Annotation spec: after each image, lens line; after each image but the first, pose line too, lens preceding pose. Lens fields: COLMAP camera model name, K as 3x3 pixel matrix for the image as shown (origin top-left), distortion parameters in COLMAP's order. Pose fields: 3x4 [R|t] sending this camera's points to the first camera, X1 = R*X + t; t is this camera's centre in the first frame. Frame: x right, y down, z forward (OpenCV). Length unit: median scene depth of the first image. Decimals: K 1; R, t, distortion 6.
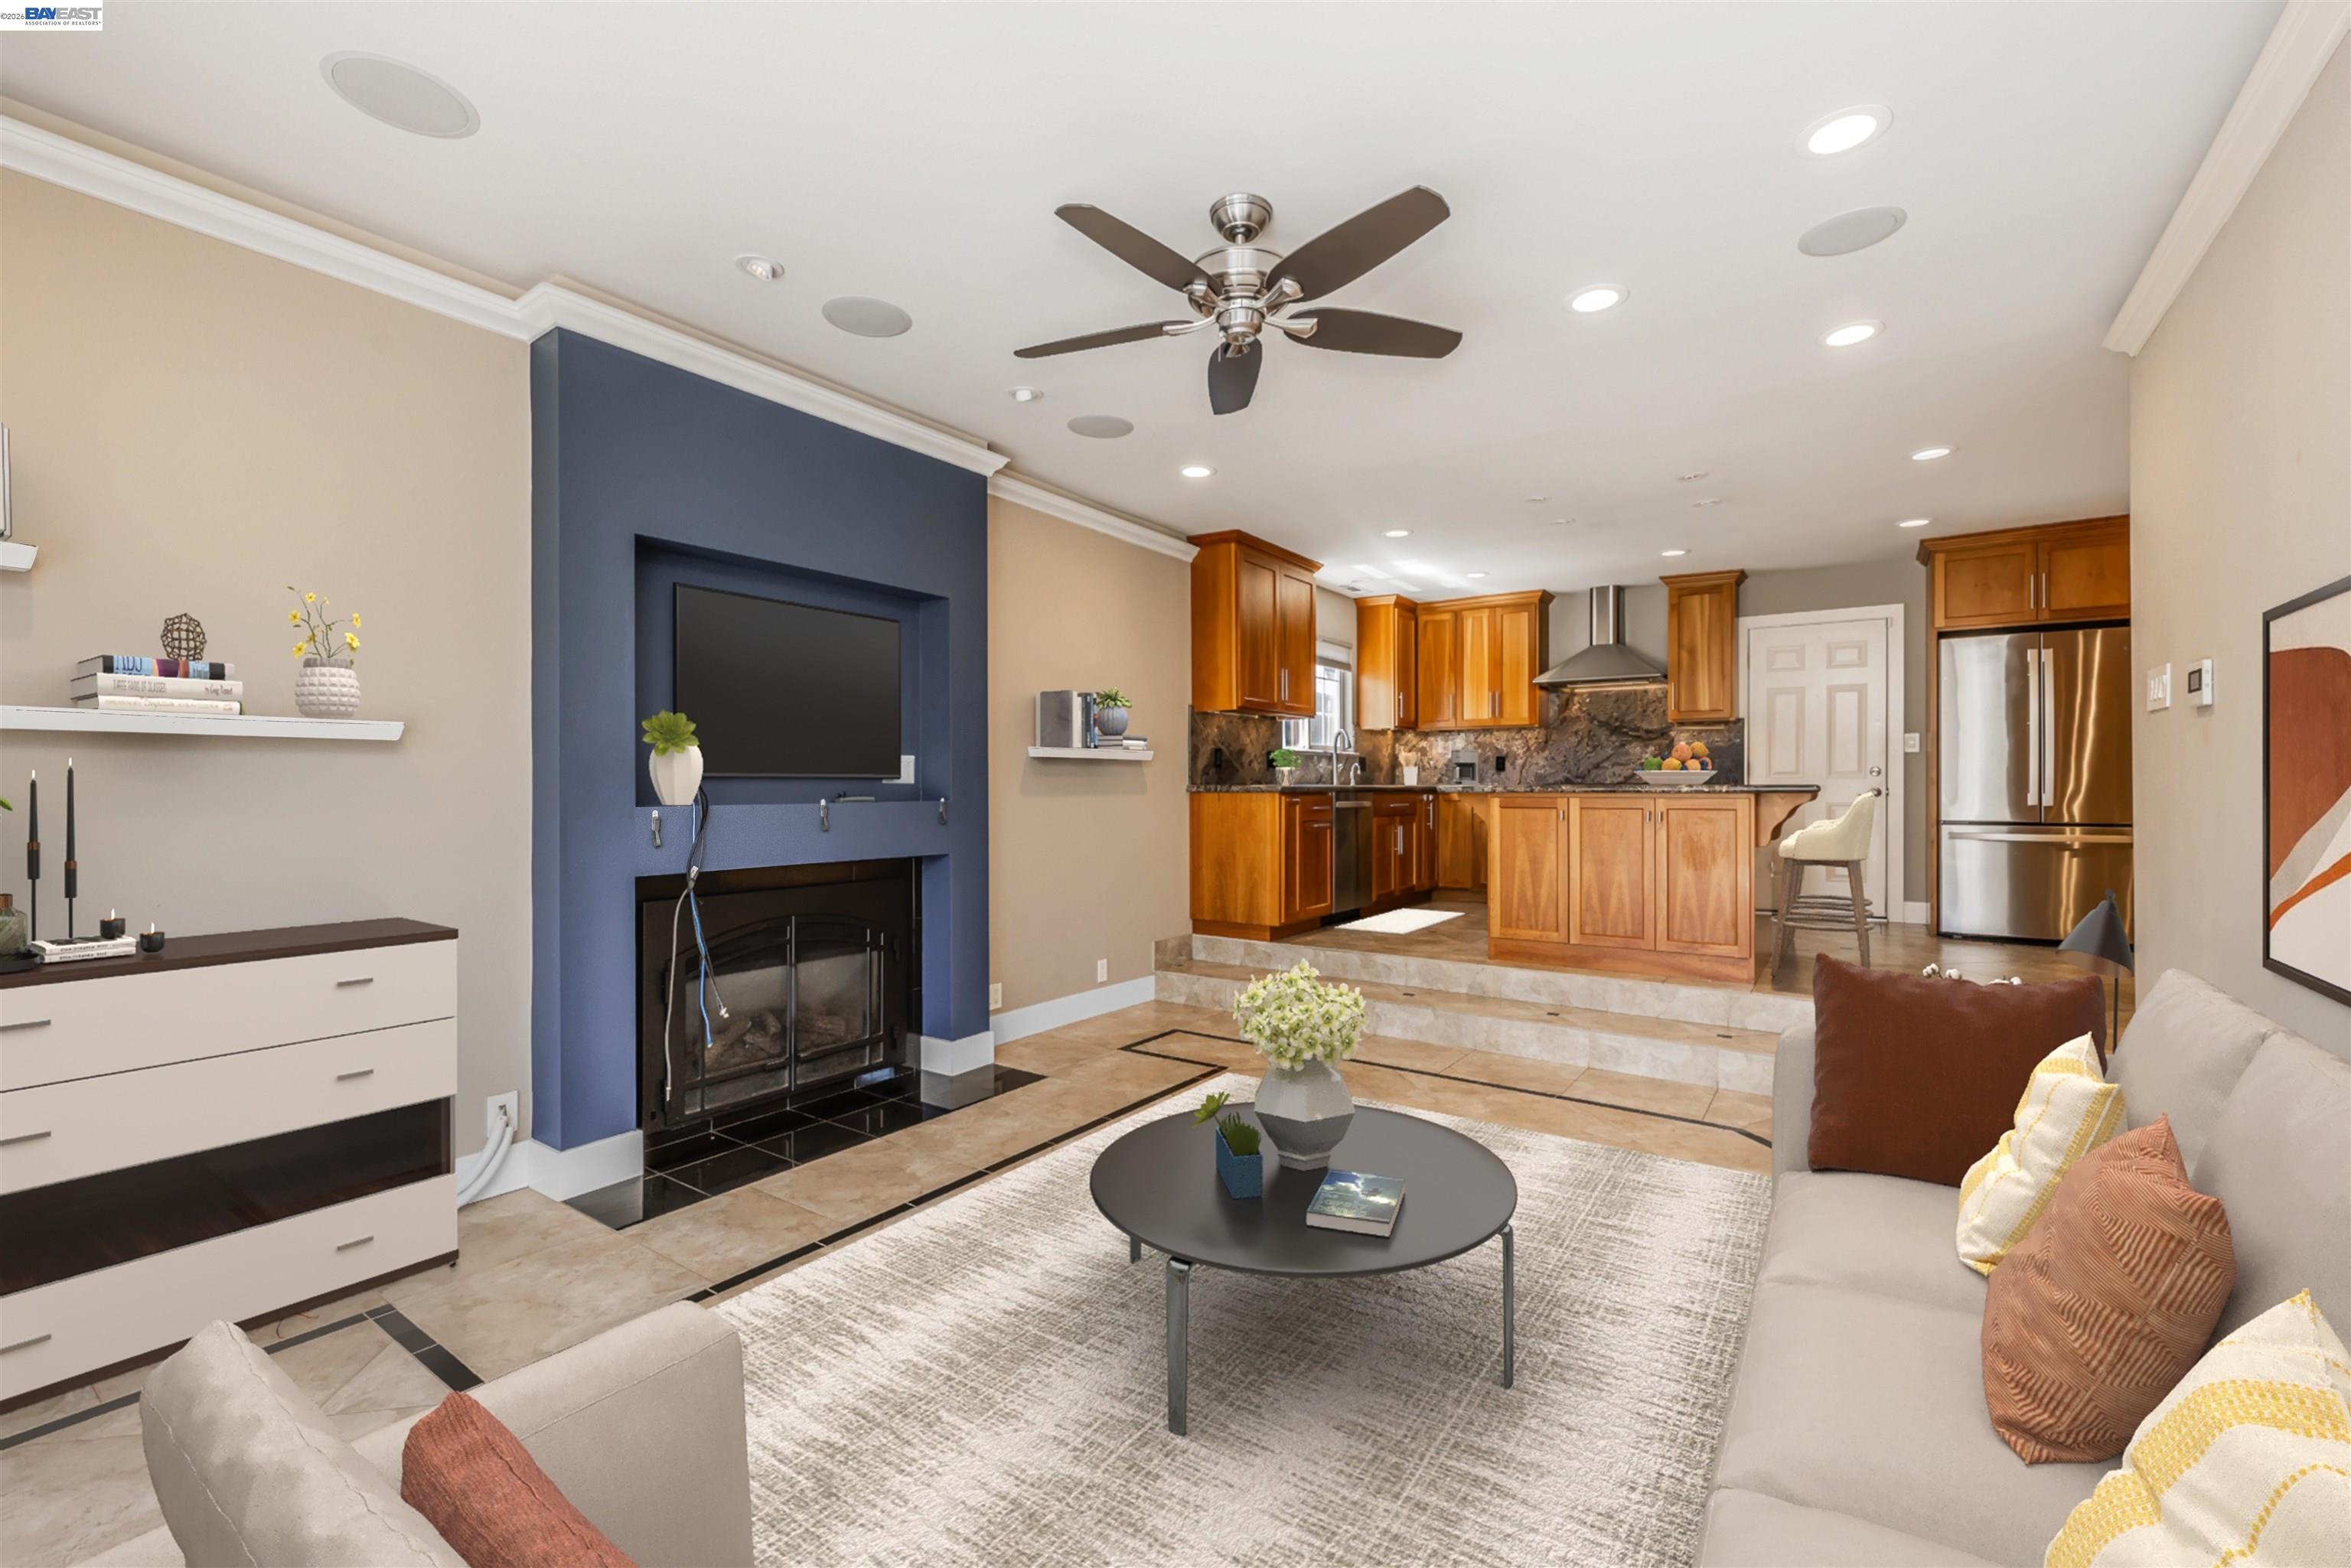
lens RADIAL K [[983.8, 0, 1175.5], [0, 983.8, 784.0], [0, 0, 1]] dist [0.001842, 0.000104]
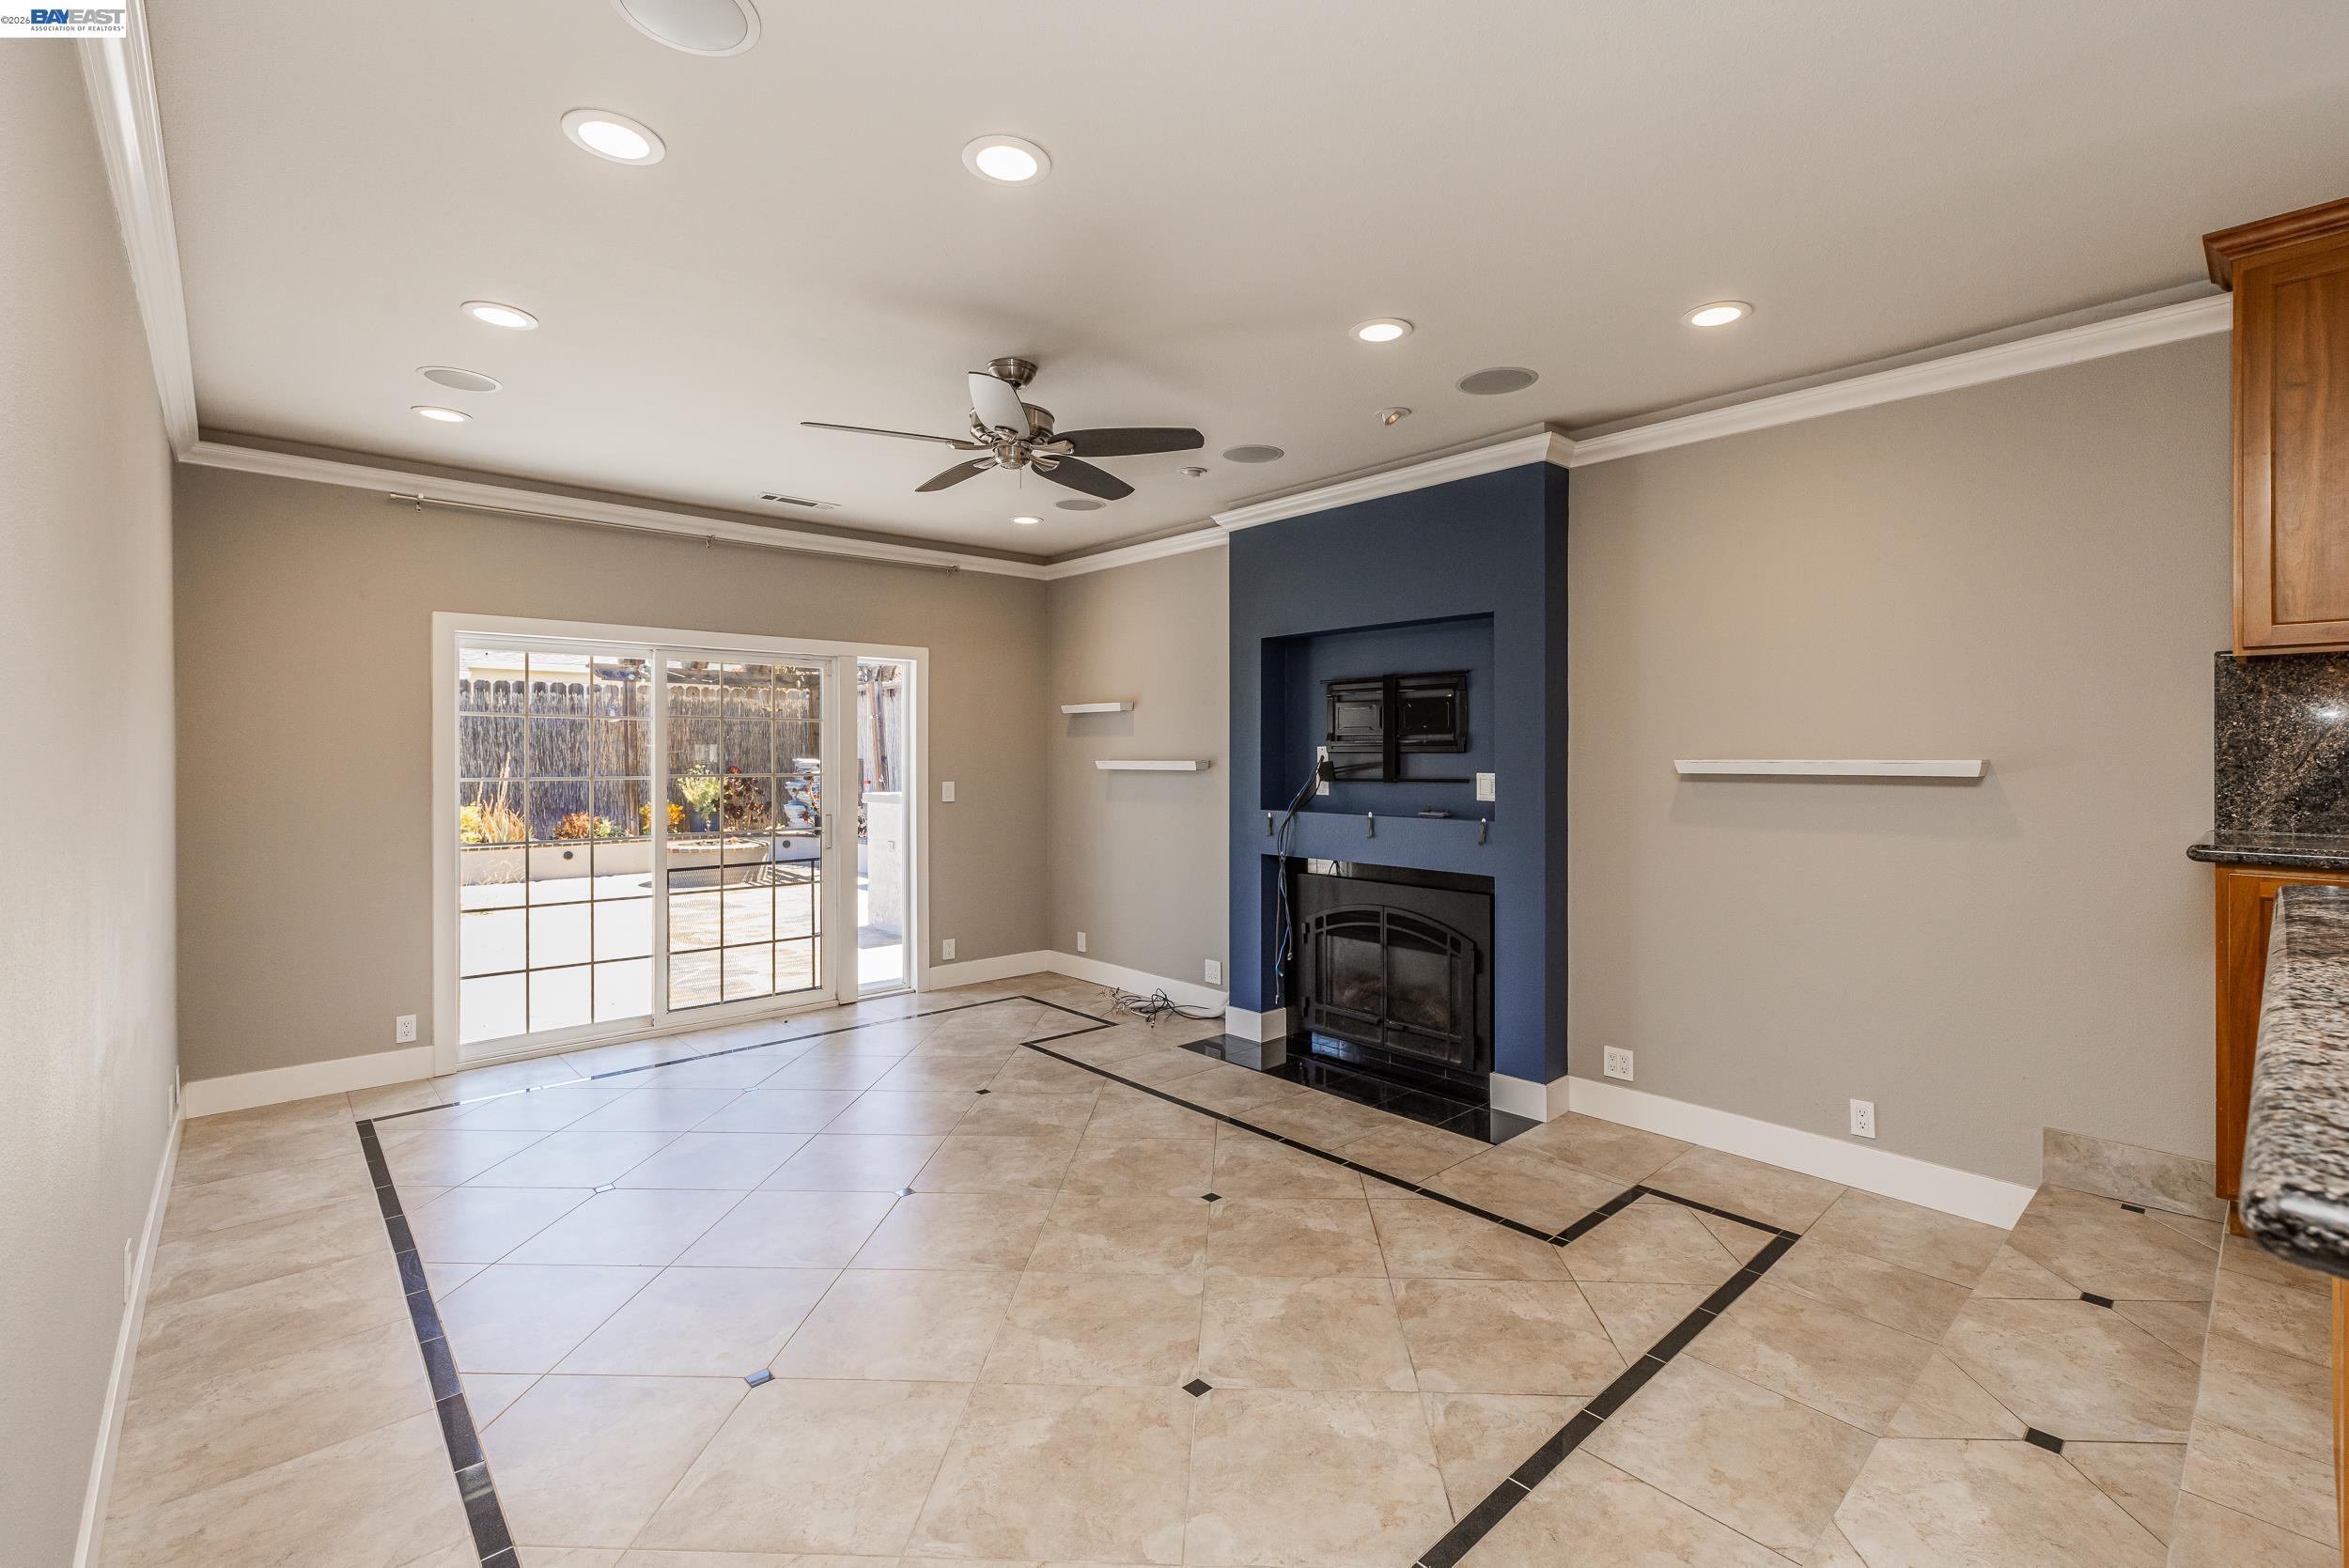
lens RADIAL K [[1009.7, 0, 1210.1], [0, 1009.7, 751.8], [0, 0, 1]] dist [0.001715, 0.000246]
pose [[-0.192166, -0.001315, -0.981362, 0.549735], [0.002521, 0.999995, -0.001833, -0.034600], [0.981359, -0.002826, -0.192162, 0.635394]]
